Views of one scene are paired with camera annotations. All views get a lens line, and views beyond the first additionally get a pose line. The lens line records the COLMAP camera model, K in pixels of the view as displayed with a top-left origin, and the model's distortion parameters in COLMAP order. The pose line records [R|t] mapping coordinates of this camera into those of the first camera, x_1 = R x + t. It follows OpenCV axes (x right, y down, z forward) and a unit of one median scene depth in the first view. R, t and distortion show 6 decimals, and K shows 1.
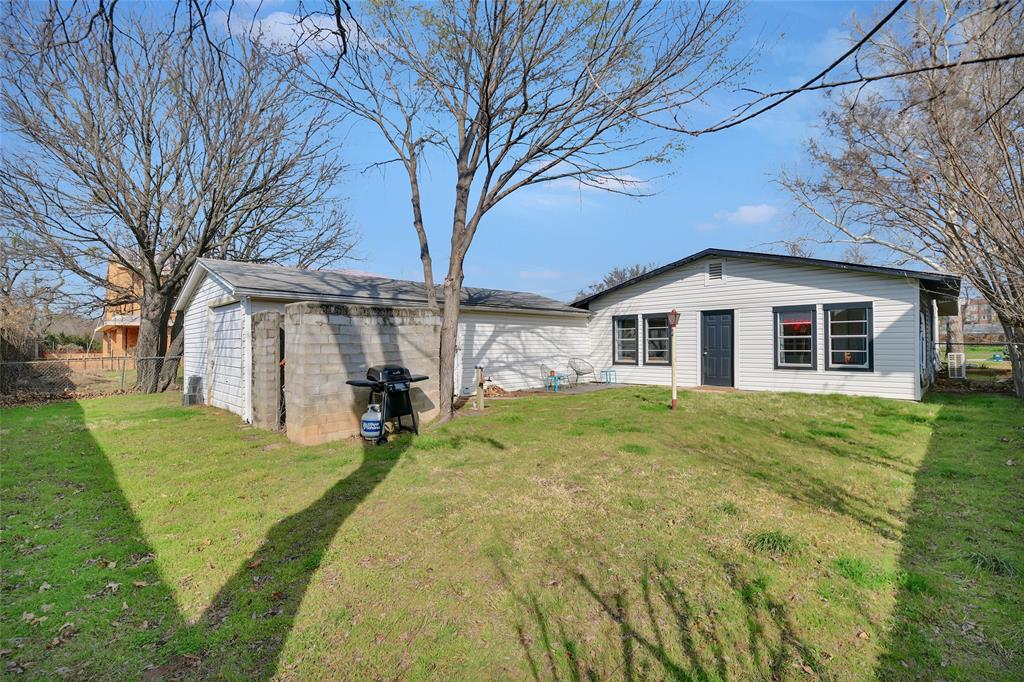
lens RADIAL K [[451.1, 0, 514.6], [0, 451.1, 342.7], [0, 0, 1]] dist [-0.002350, -0.000356]
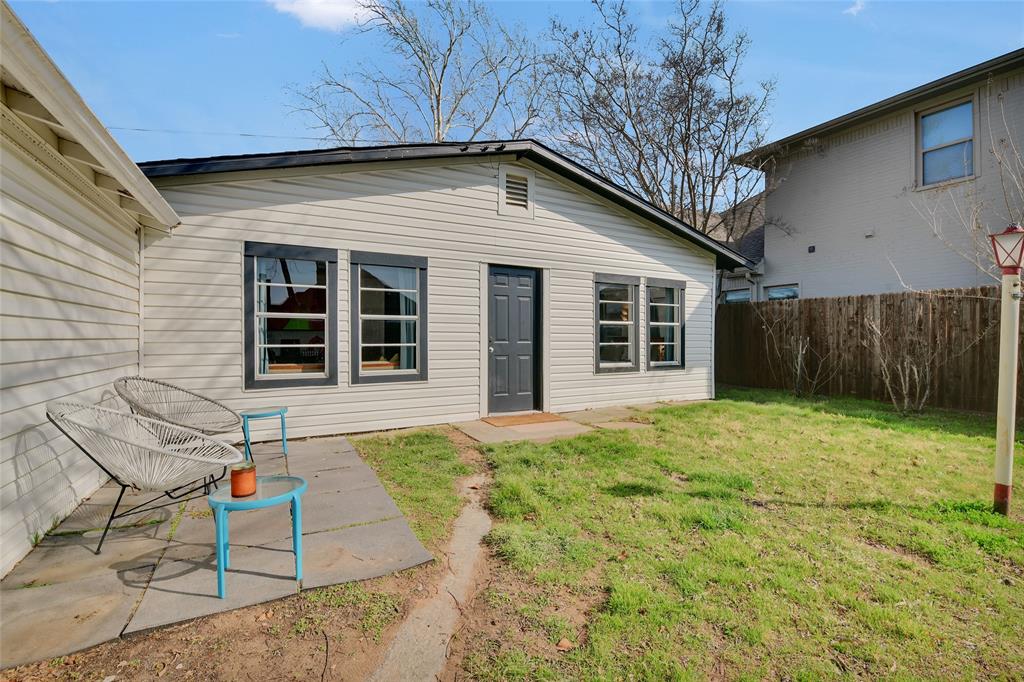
lens RADIAL K [[451.1, 0, 515.6], [0, 451.1, 343.8], [0, 0, 1]] dist [-0.002350, -0.000356]
pose [[0.300364, -0.001809, 0.953823, -0.047233], [-0.008577, 0.999953, 0.004598, 0.014811], [-0.953786, -0.009561, 0.300334, 0.848013]]
